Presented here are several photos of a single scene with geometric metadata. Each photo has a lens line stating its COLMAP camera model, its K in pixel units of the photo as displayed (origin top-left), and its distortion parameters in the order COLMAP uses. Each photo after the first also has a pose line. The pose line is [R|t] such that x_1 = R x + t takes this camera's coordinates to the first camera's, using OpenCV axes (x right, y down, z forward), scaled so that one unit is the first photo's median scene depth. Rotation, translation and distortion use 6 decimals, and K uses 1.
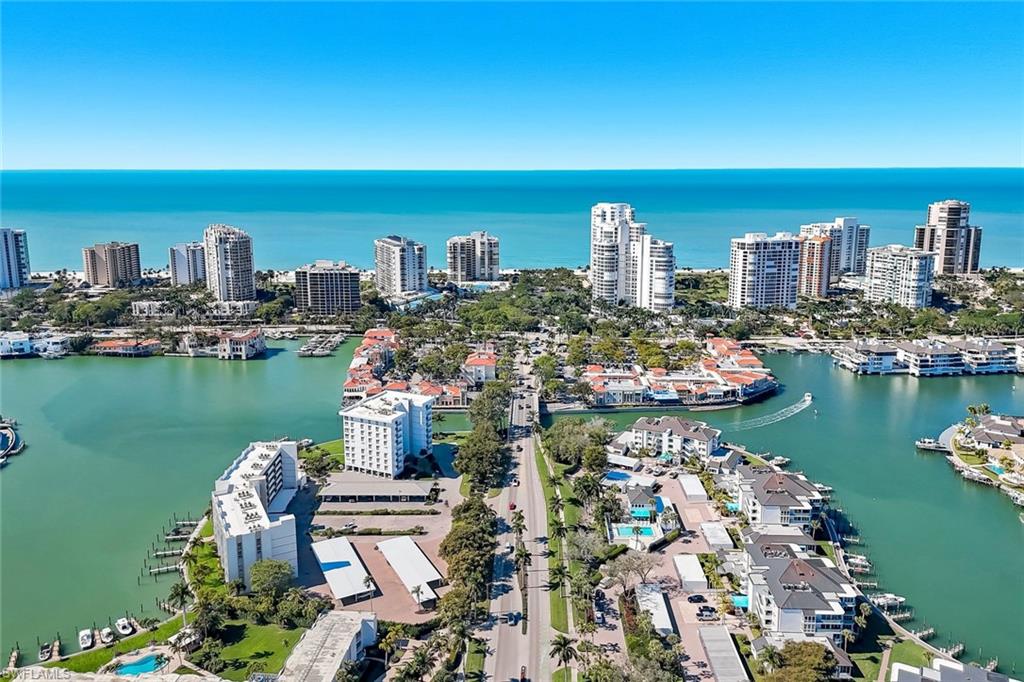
lens RADIAL K [[750.5, 0, 517.7], [0, 750.5, 298.8], [0, 0, 1]] dist [0.080830, -0.054113]
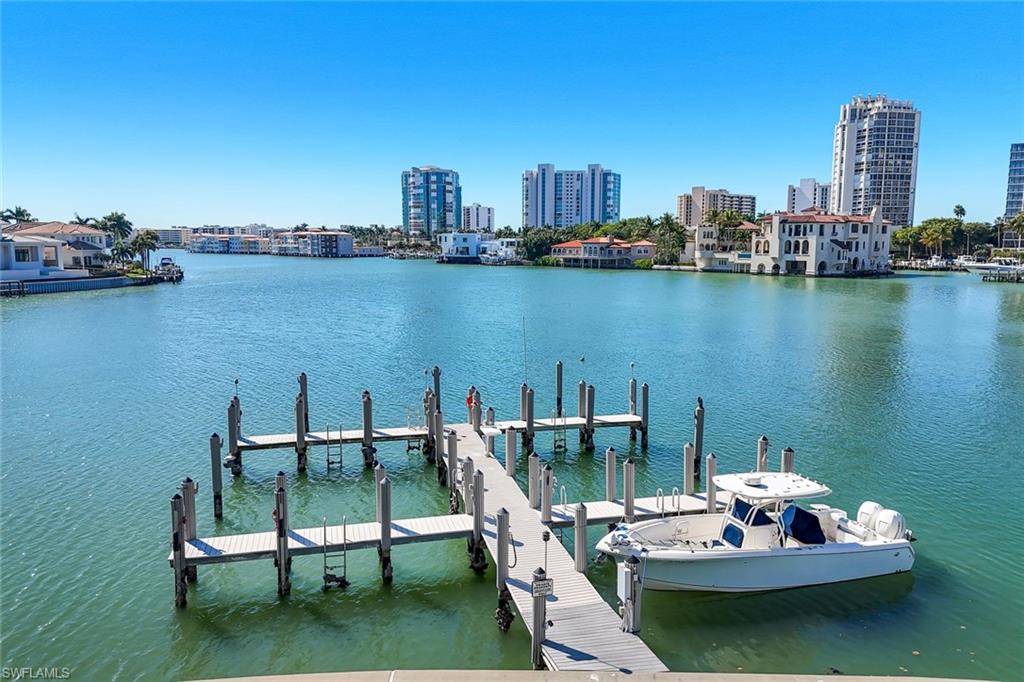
lens RADIAL K [[750.5, 0, 512.7], [0, 750.5, 341.0], [0, 0, 1]] dist [0.080830, -0.054113]
pose [[0.643462, 0.093738, -0.759717, -0.173720], [-0.127103, 0.991780, 0.014717, 0.122236], [0.754852, 0.087092, 0.650087, 0.654540]]
